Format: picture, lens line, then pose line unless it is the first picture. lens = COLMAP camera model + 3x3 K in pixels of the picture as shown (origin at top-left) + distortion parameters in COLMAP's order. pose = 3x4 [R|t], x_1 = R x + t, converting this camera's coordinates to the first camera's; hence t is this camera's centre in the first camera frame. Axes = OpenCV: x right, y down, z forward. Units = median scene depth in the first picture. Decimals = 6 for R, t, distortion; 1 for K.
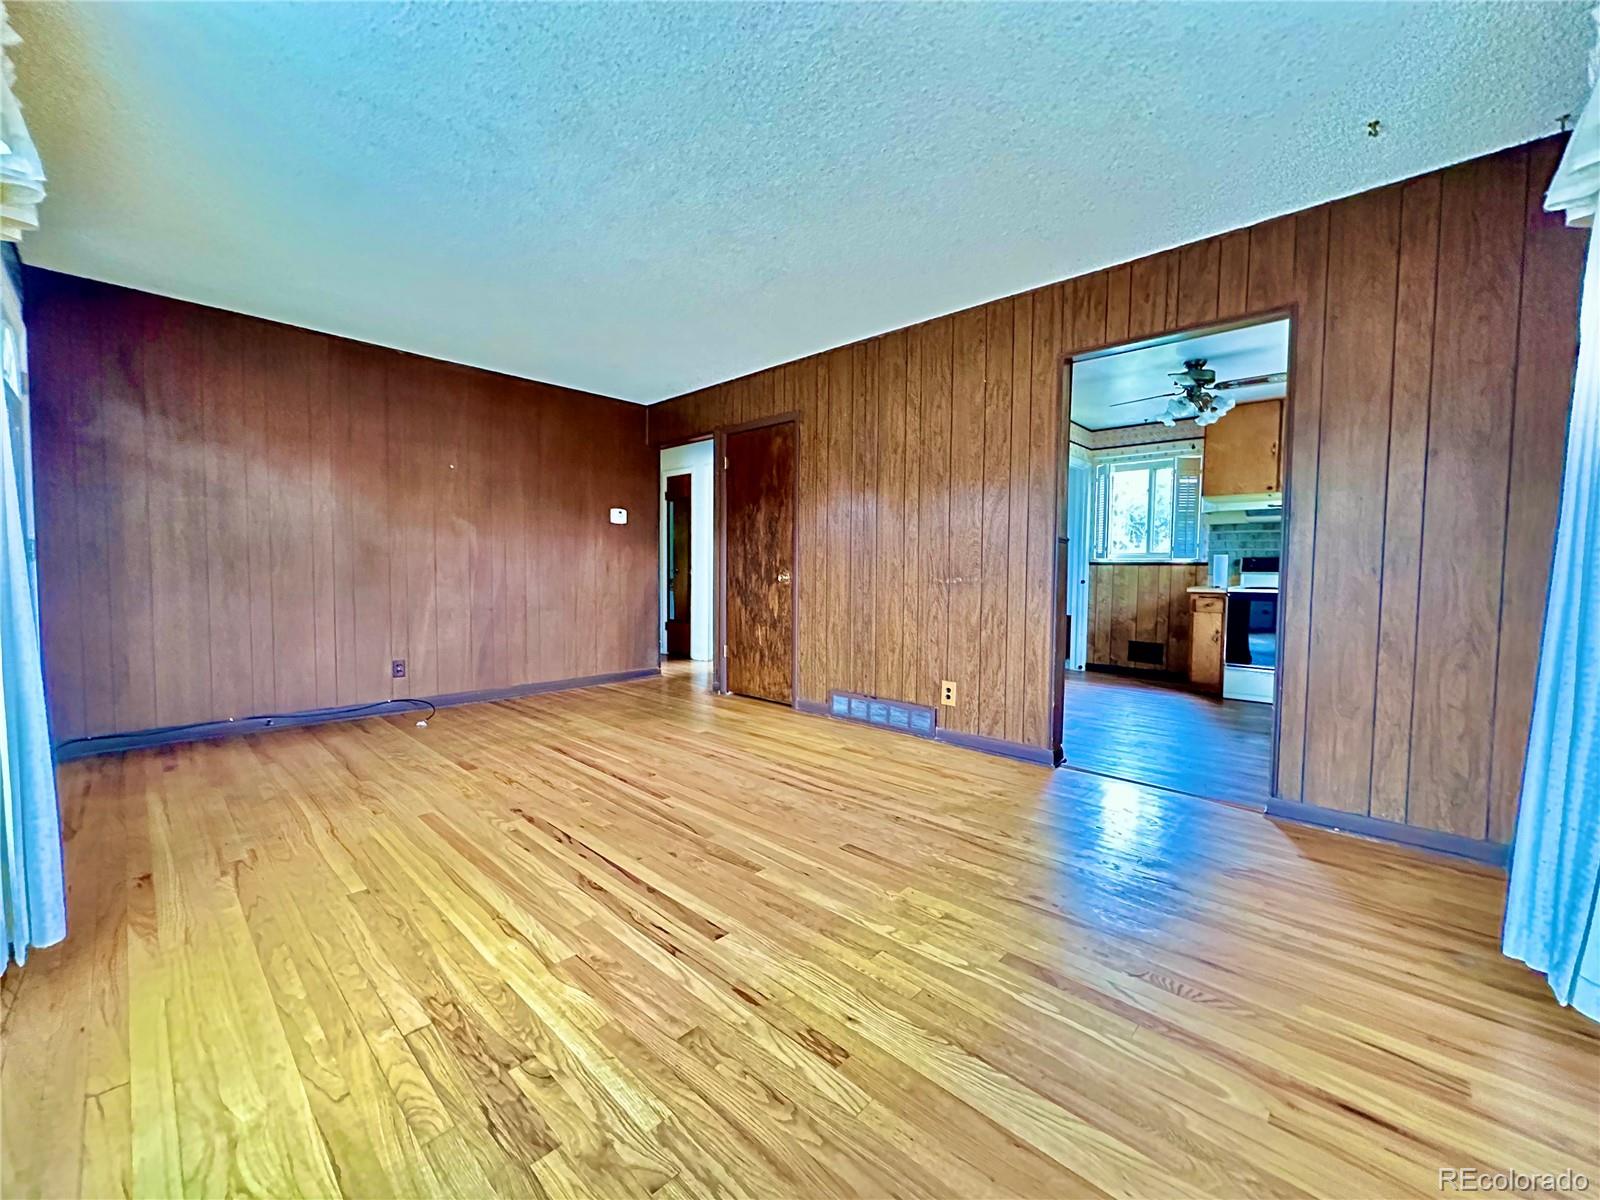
lens RADIAL K [[634.2, 0, 799.6], [0, 634.2, 601.9], [0, 0, 1]] dist [-0.000725, 0.000368]
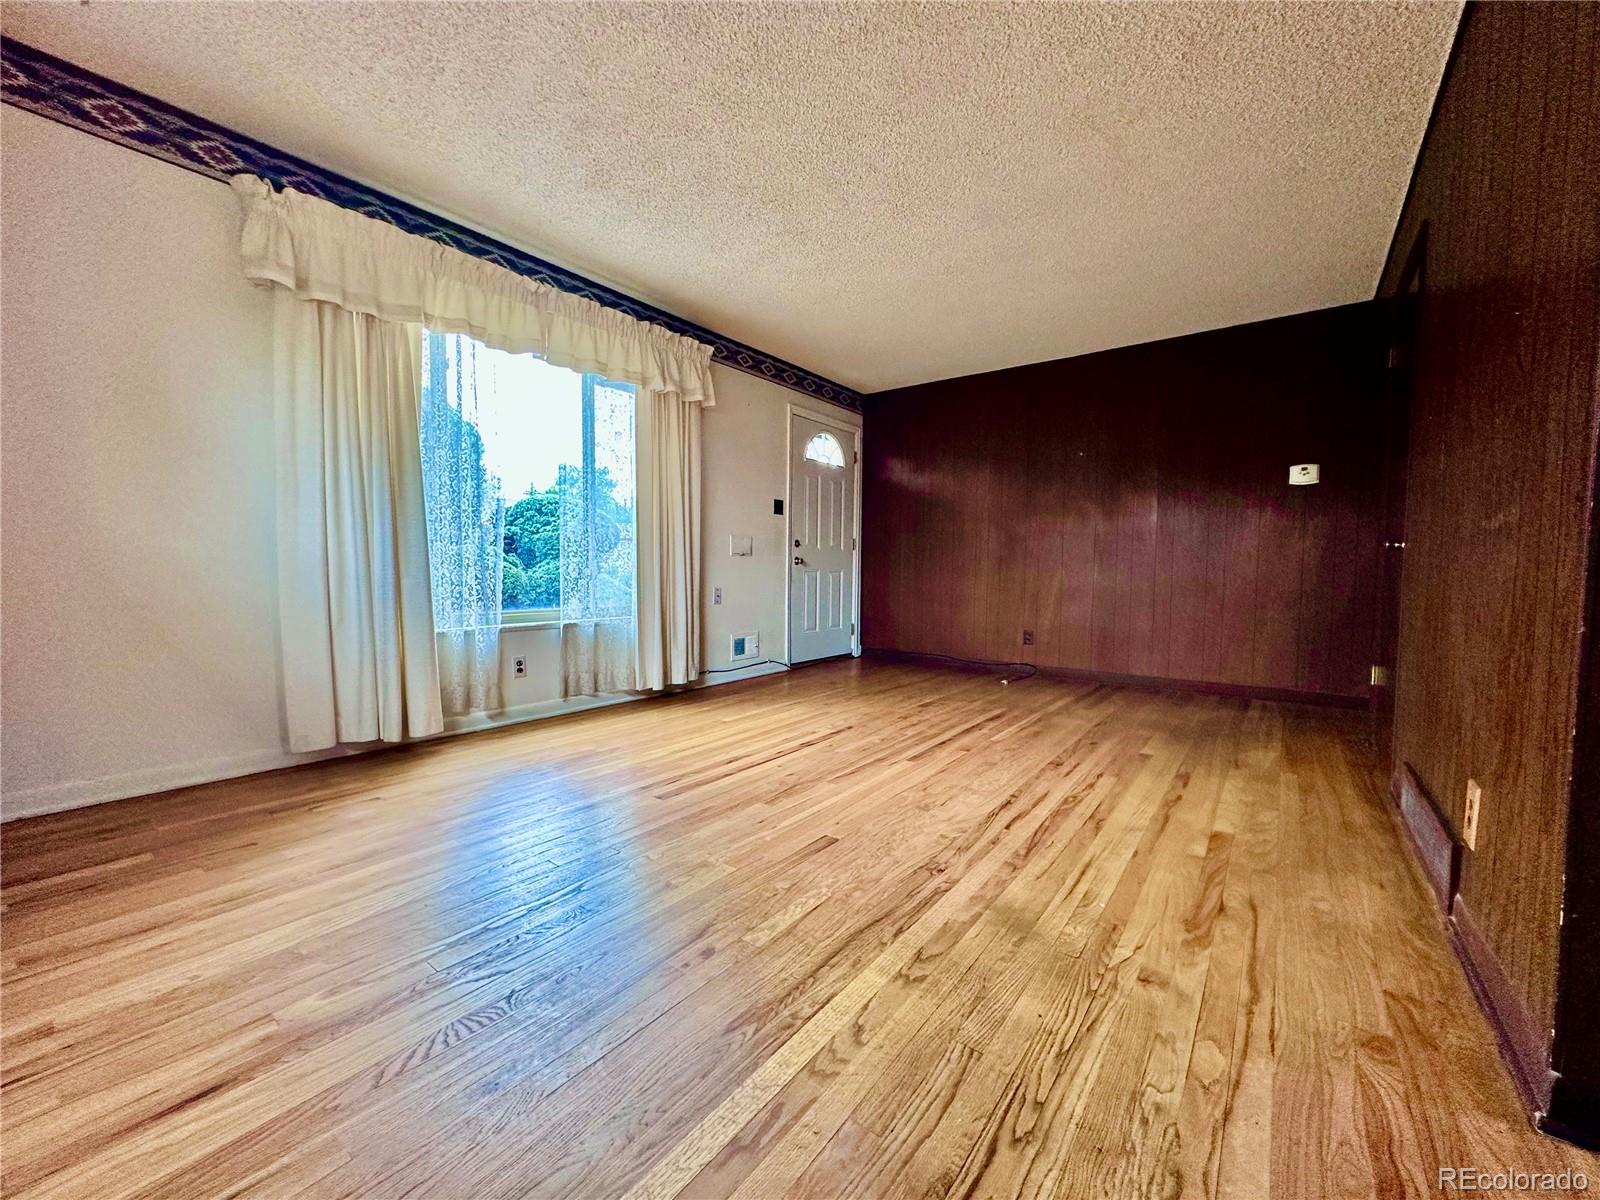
lens RADIAL K [[634.2, 0, 799.6], [0, 634.2, 601.9], [0, 0, 1]] dist [-0.000725, 0.000368]
pose [[0.097956, 0.045817, -0.994136, 0.662217], [-0.060873, 0.997345, 0.039967, 0.026785], [0.993327, 0.056601, 0.100485, 0.625904]]
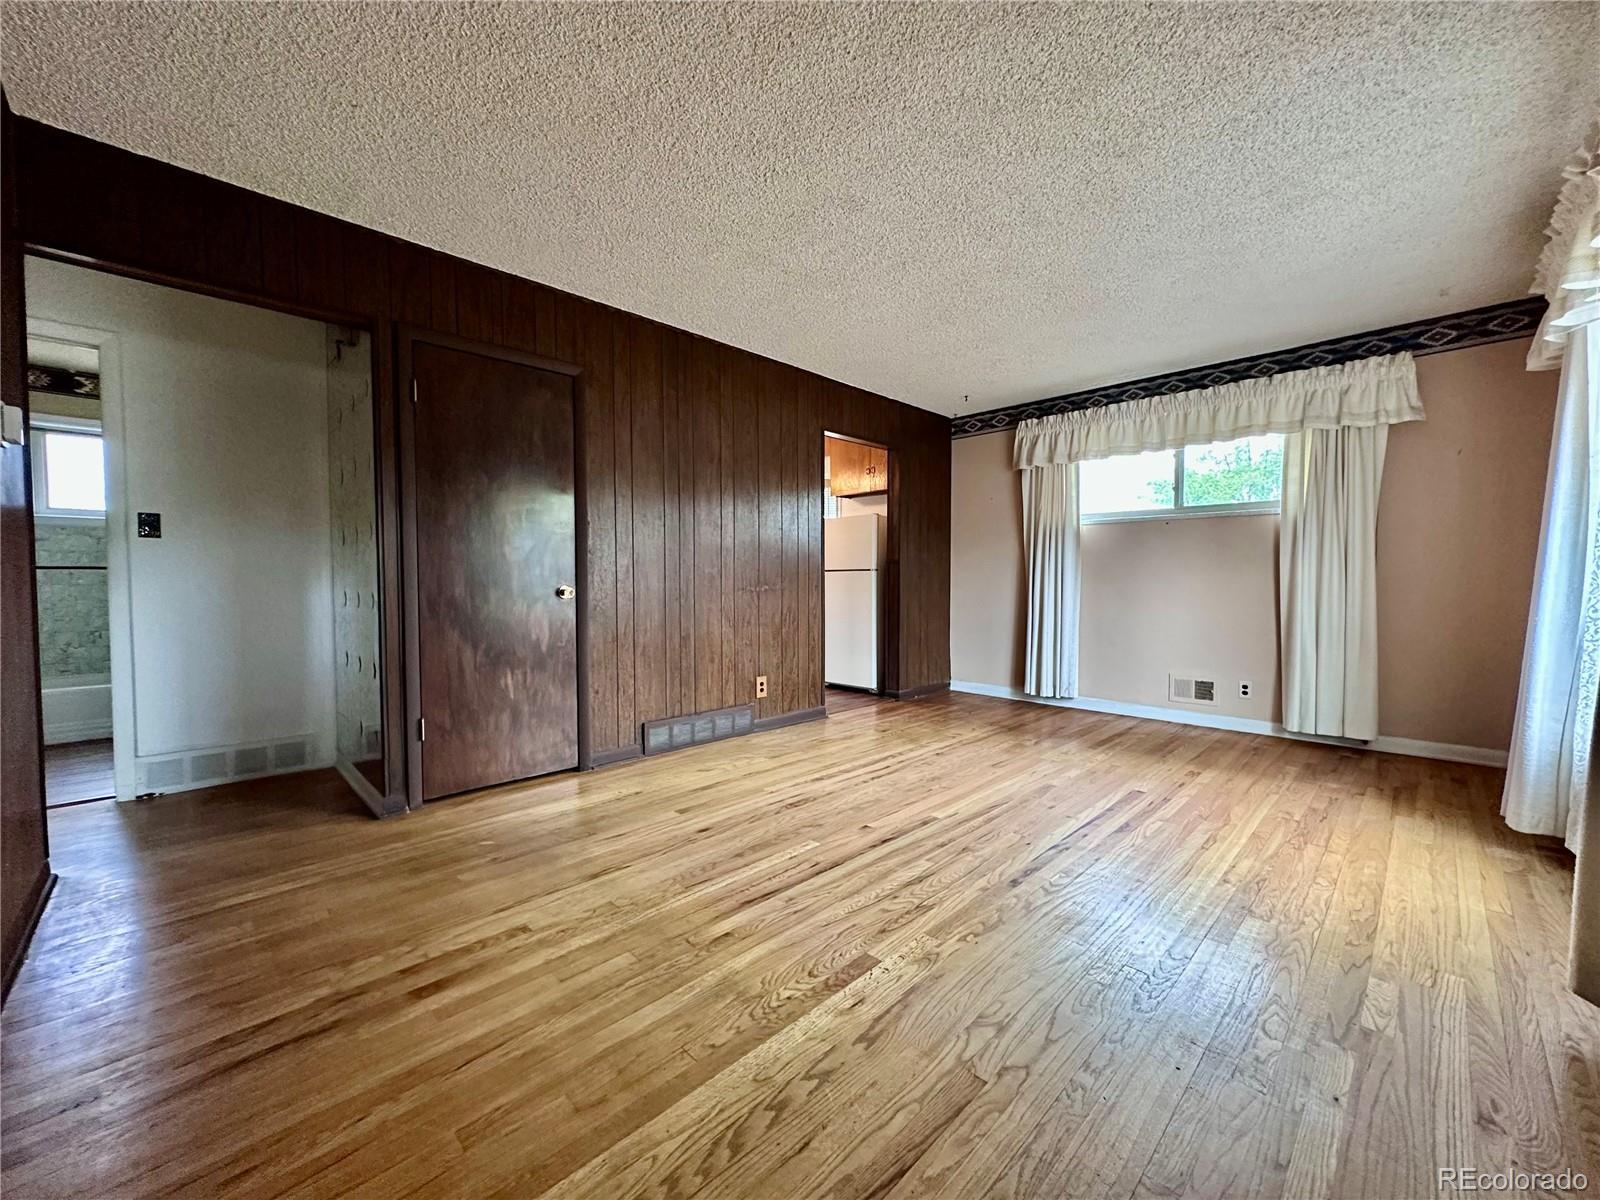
lens RADIAL K [[634.2, 0, 799.6], [0, 634.2, 601.9], [0, 0, 1]] dist [-0.000725, 0.000368]
pose [[0.036437, -0.049115, 0.998128, -1.032513], [0.053475, 0.997456, 0.047129, -0.067941], [-0.997904, 0.051657, 0.038970, 1.012750]]
